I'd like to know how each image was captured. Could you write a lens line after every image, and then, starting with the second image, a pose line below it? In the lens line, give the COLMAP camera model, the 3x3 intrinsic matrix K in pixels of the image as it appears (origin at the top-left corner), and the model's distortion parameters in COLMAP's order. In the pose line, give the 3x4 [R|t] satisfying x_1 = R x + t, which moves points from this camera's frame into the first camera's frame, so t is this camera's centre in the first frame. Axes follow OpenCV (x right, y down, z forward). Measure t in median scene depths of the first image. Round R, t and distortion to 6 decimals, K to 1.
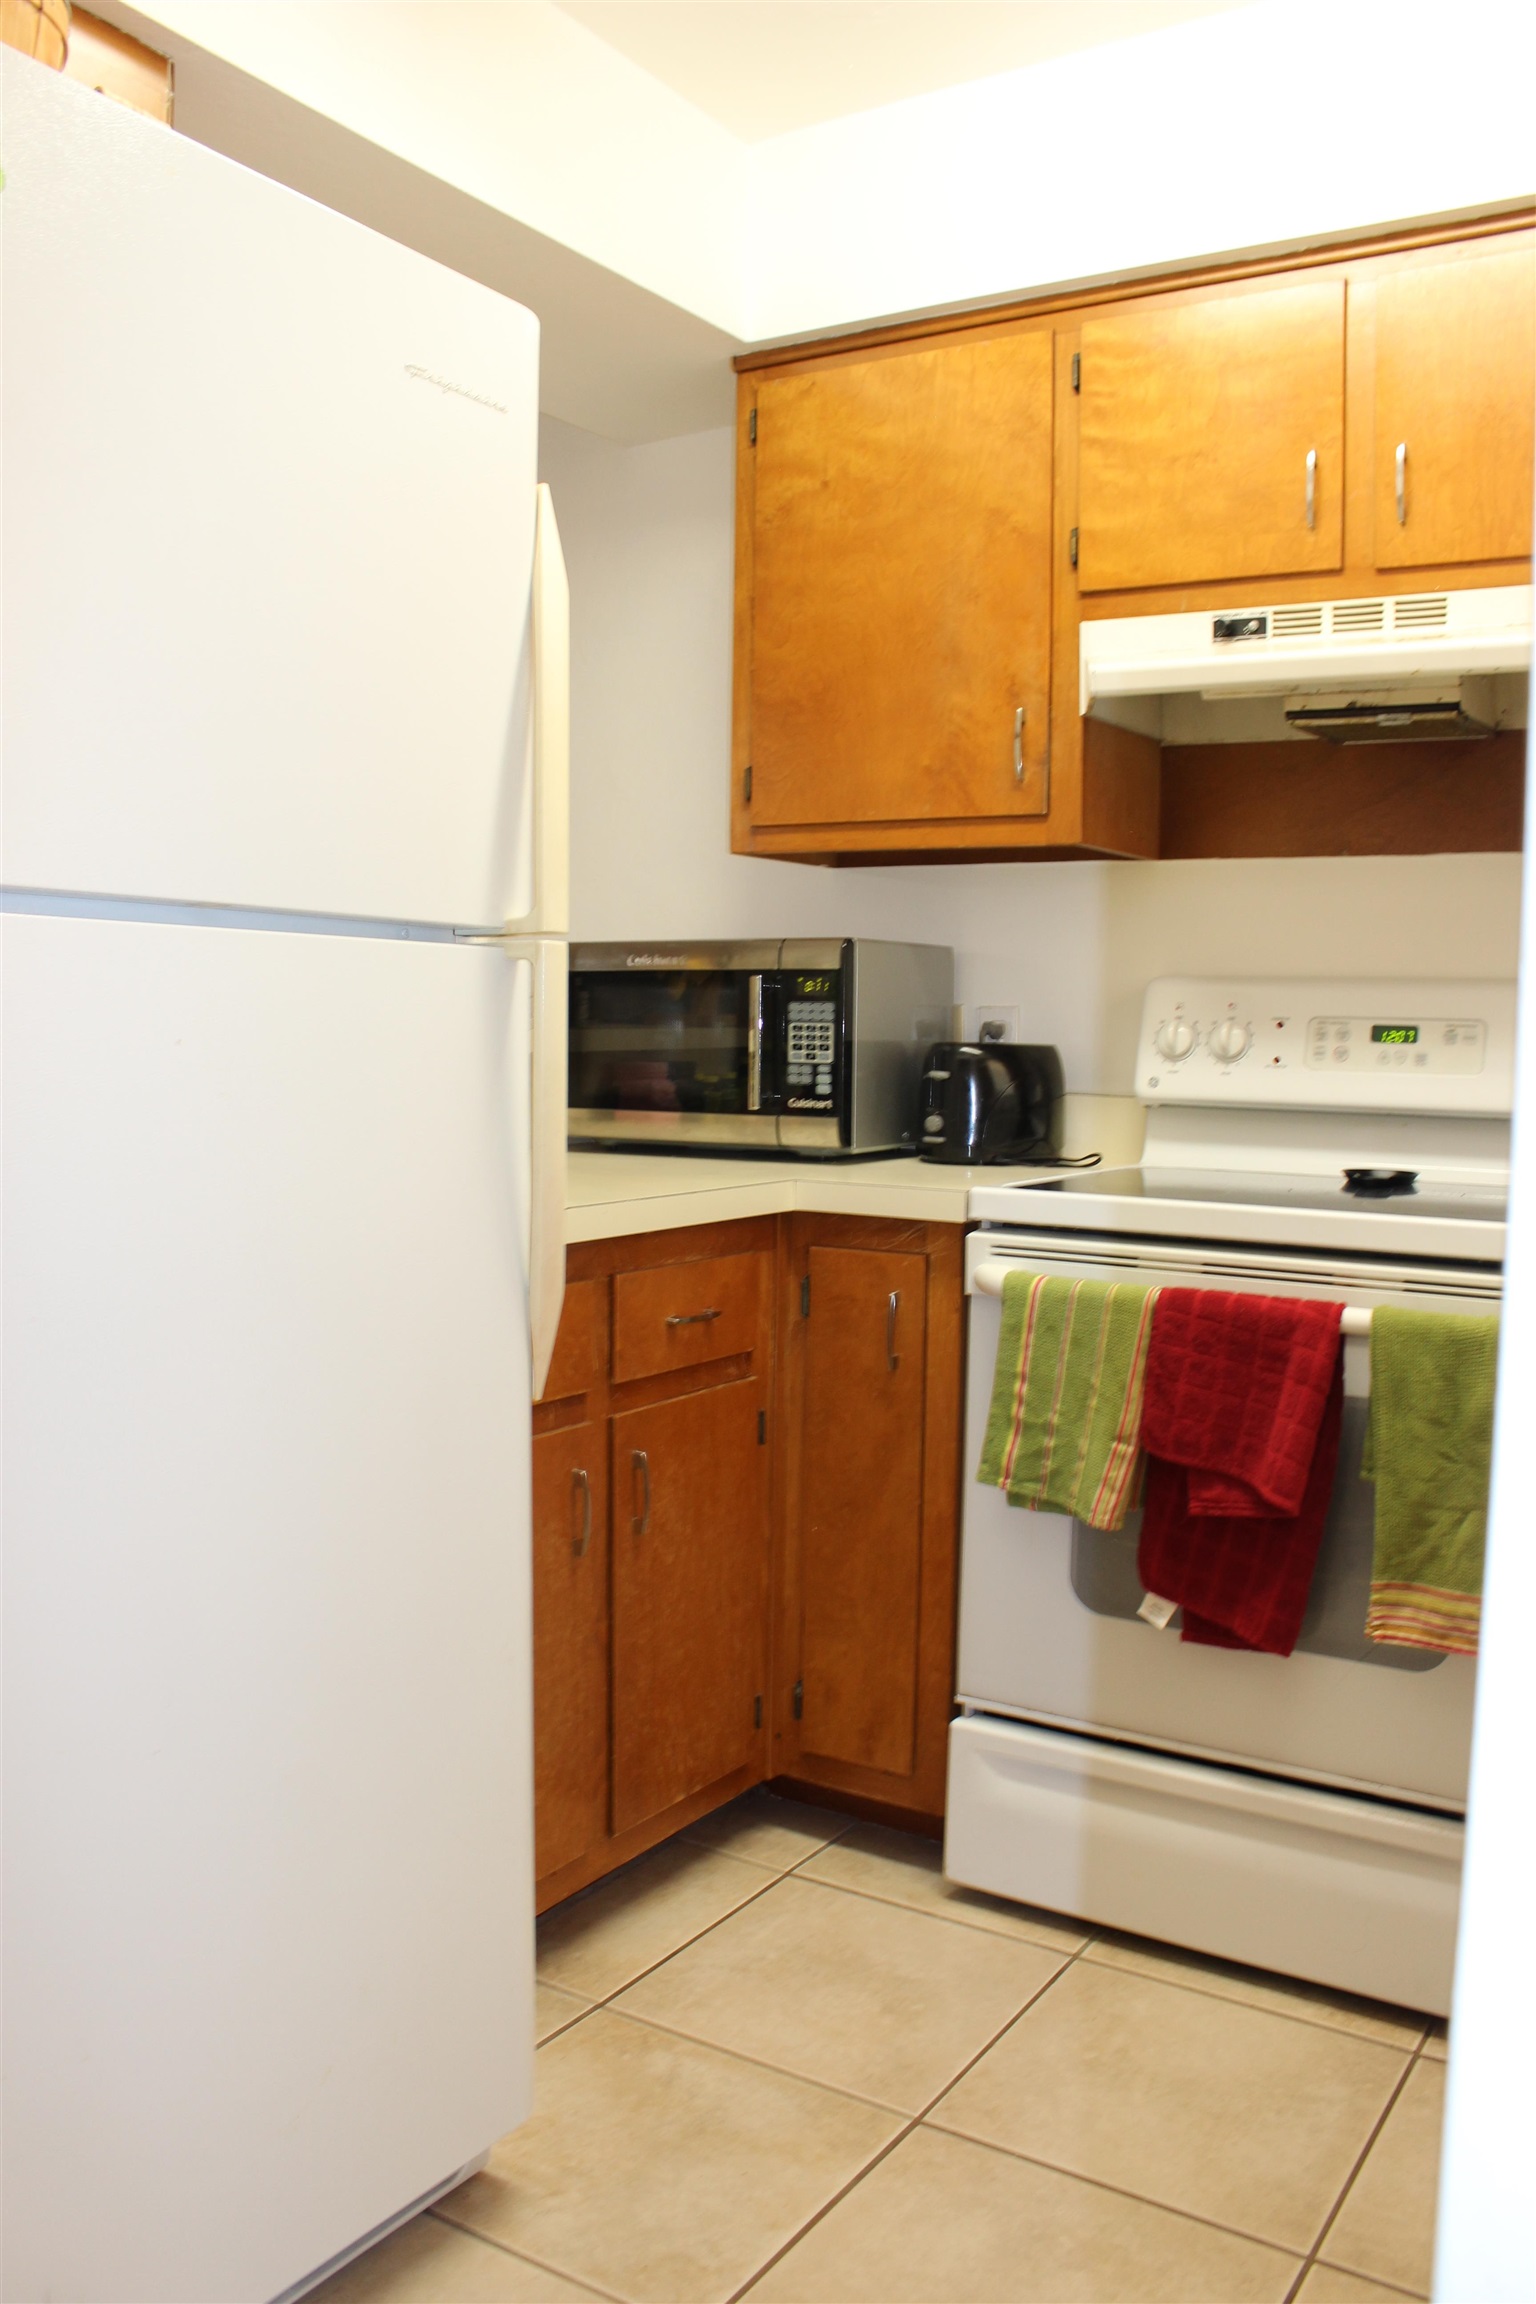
lens RADIAL K [[1893.1, 0, 772.2], [0, 1893.1, 1111.9], [0, 0, 1]] dist [-0.141863, 0.103198]
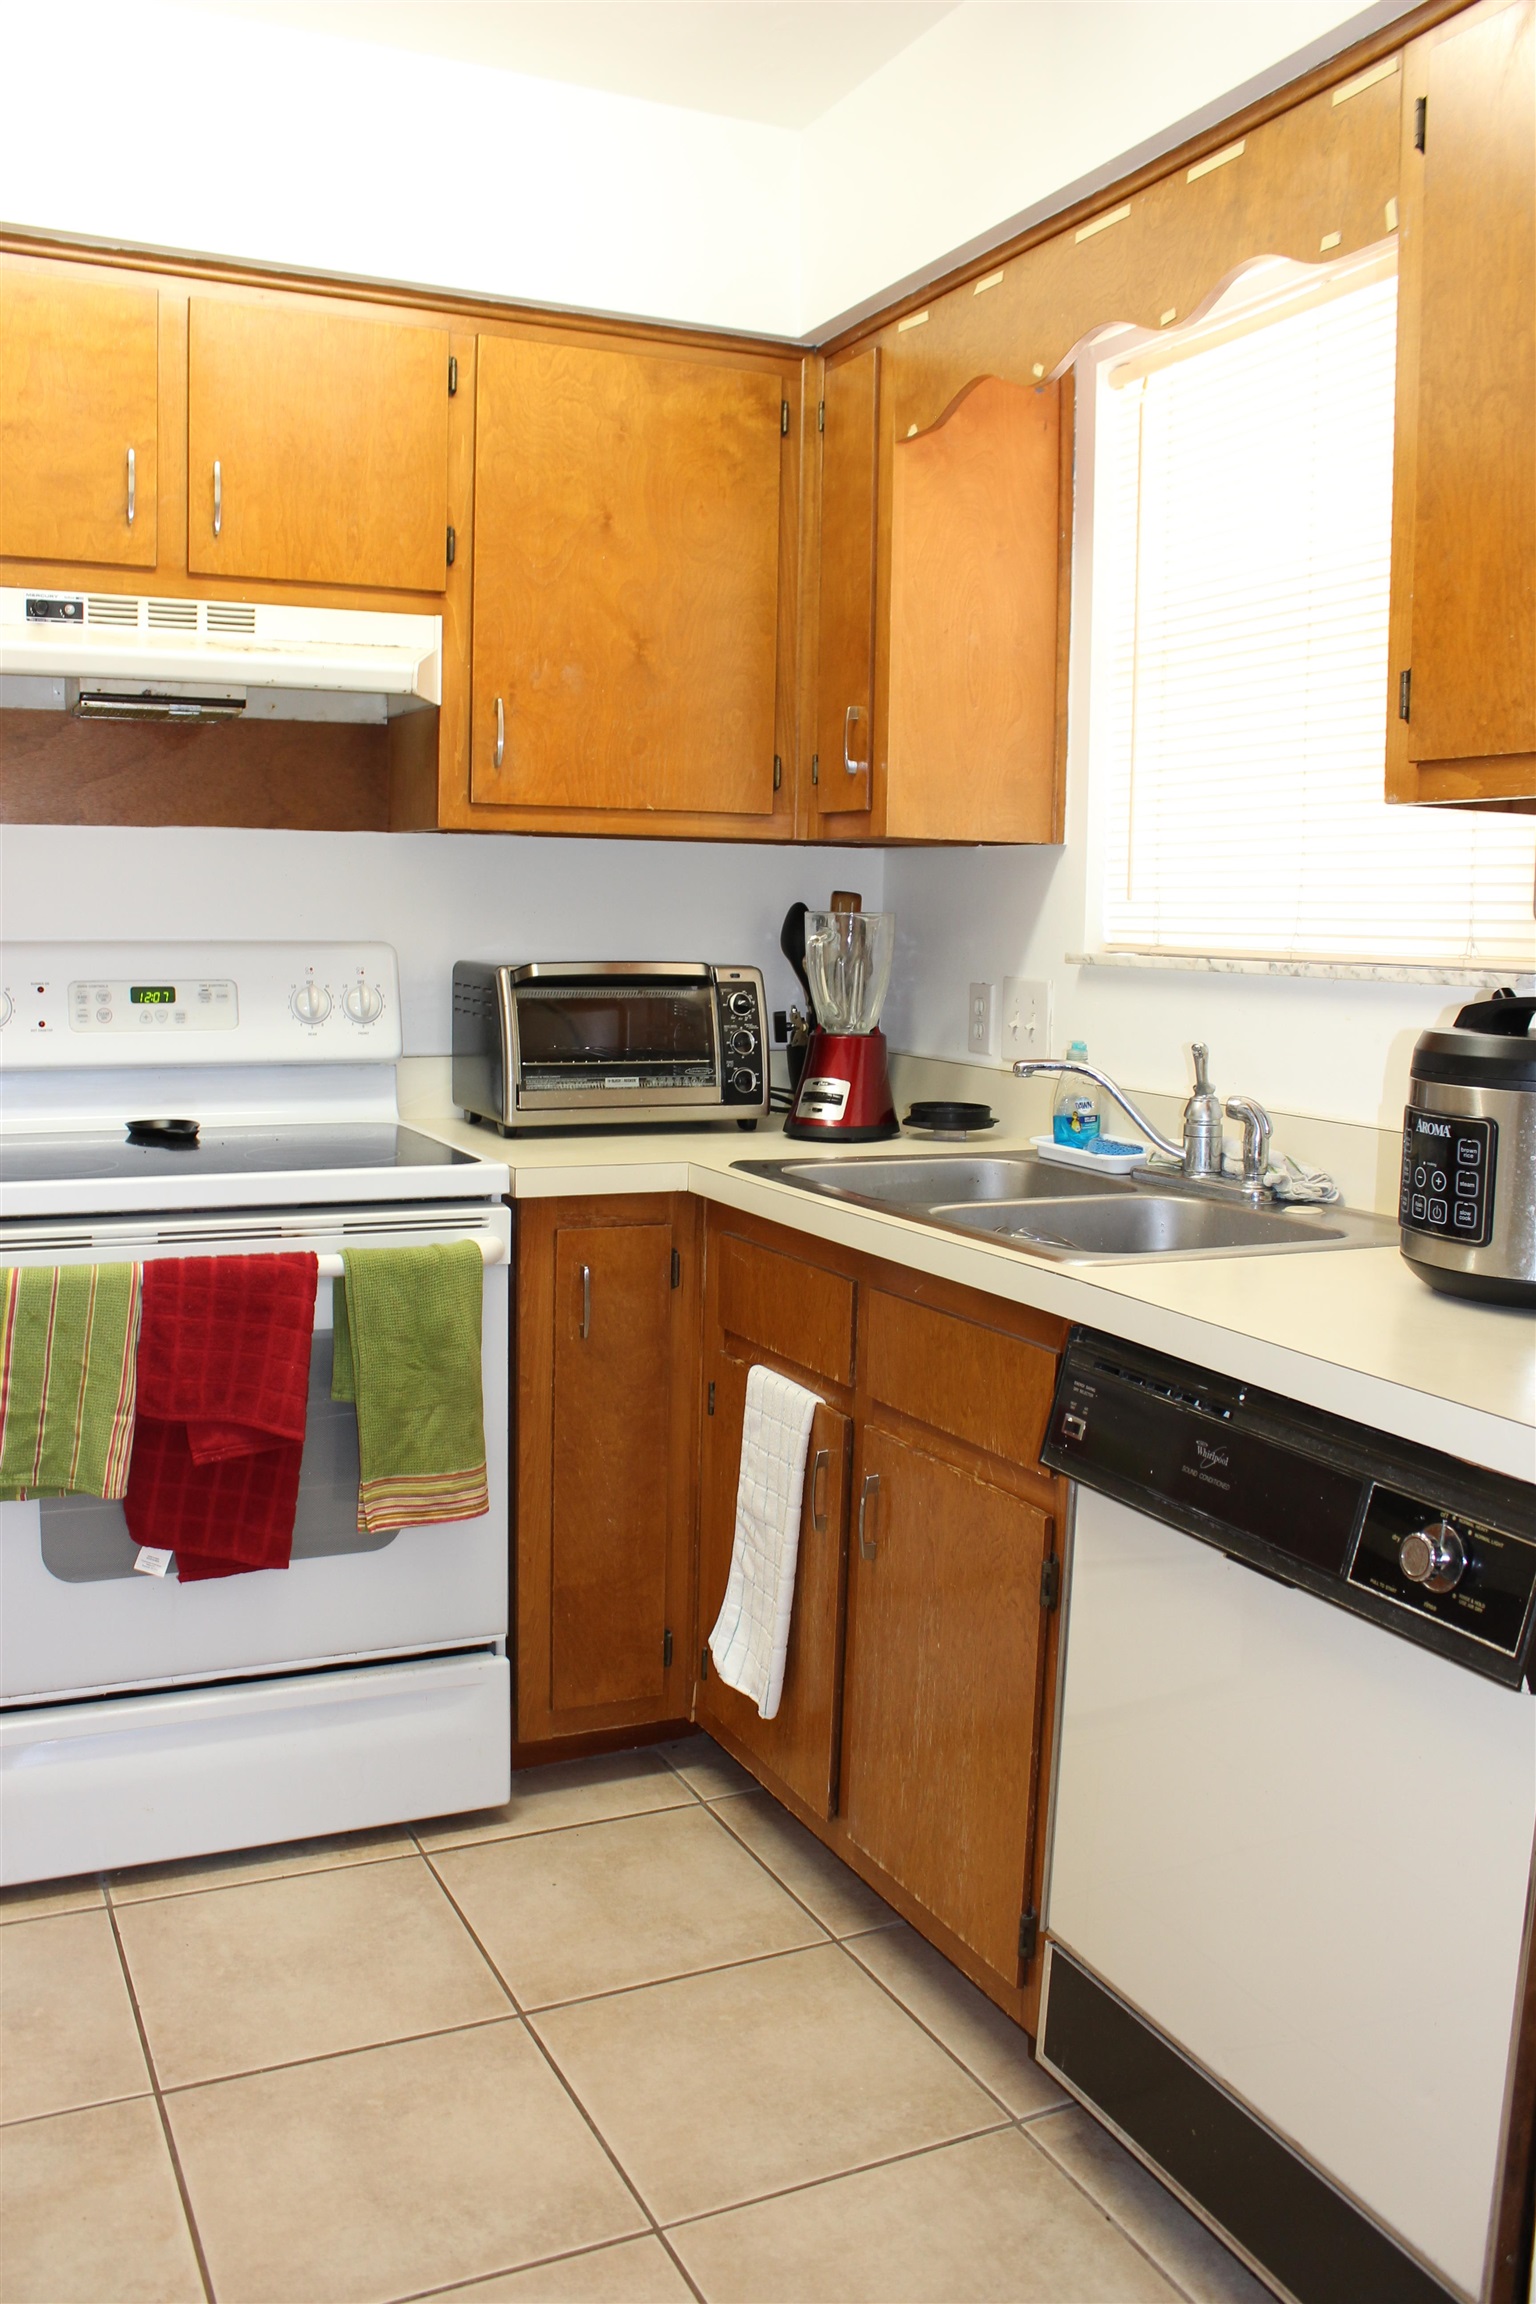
lens RADIAL K [[1856.6, 0, 765.8], [0, 1856.6, 1111.3], [0, 0, 1]] dist [-0.157169, 0.120771]
pose [[0.551660, -0.094535, 0.828694, -0.431784], [0.036763, 0.995346, 0.089073, -0.067835], [-0.833258, -0.018673, 0.552568, 0.140119]]
